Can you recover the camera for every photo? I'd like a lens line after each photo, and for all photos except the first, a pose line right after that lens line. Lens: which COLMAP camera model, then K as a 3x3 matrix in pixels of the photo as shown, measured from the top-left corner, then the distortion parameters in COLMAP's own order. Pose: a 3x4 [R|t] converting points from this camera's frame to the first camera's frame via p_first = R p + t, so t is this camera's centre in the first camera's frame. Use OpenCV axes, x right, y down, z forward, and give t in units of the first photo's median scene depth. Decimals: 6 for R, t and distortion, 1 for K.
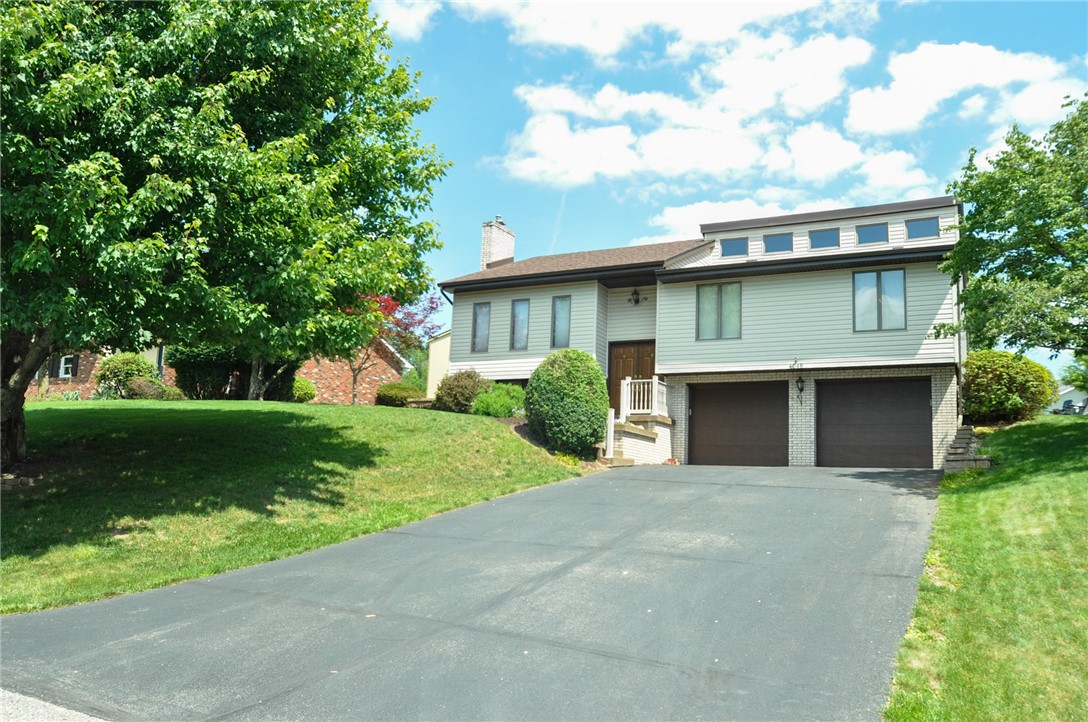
lens RADIAL K [[812.7, 0, 547.3], [0, 812.7, 375.1], [0, 0, 1]] dist [-0.057375, 0.015932]
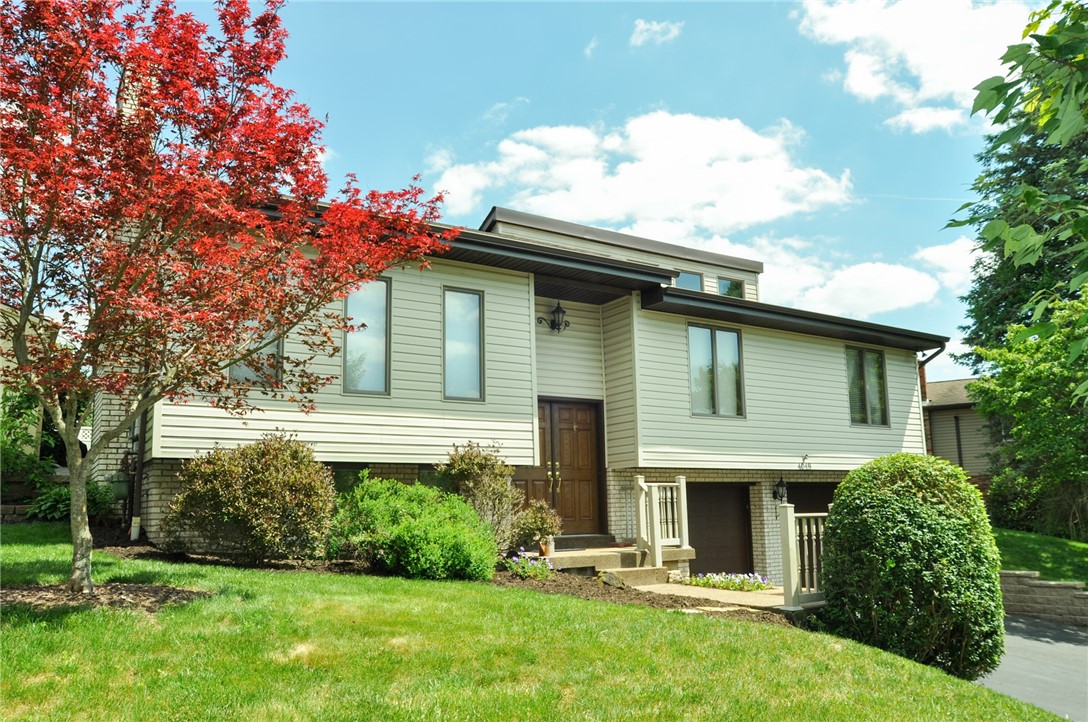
lens RADIAL K [[812.7, 0, 547.3], [0, 812.7, 375.1], [0, 0, 1]] dist [-0.057375, 0.015932]
pose [[0.504902, 0.102989, 0.857011, -0.391039], [-0.086030, 0.993917, -0.068757, -0.021055], [-0.858879, -0.039013, 0.510691, 0.793449]]
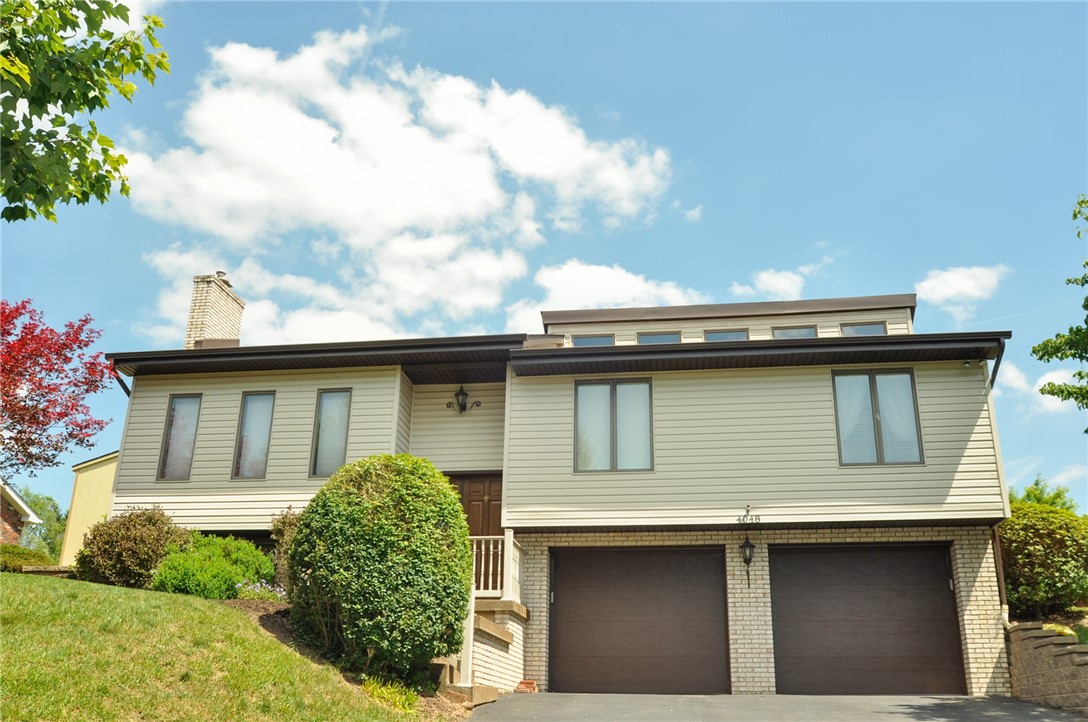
lens RADIAL K [[941.6, 0, 547.1], [0, 941.6, 373.8], [0, 0, 1]] dist [-0.048139, -0.000878]
pose [[0.946878, 0.090568, 0.308577, -0.052271], [-0.027448, 0.978783, -0.203052, 0.026862], [-0.320420, 0.183796, 0.929274, 0.365014]]
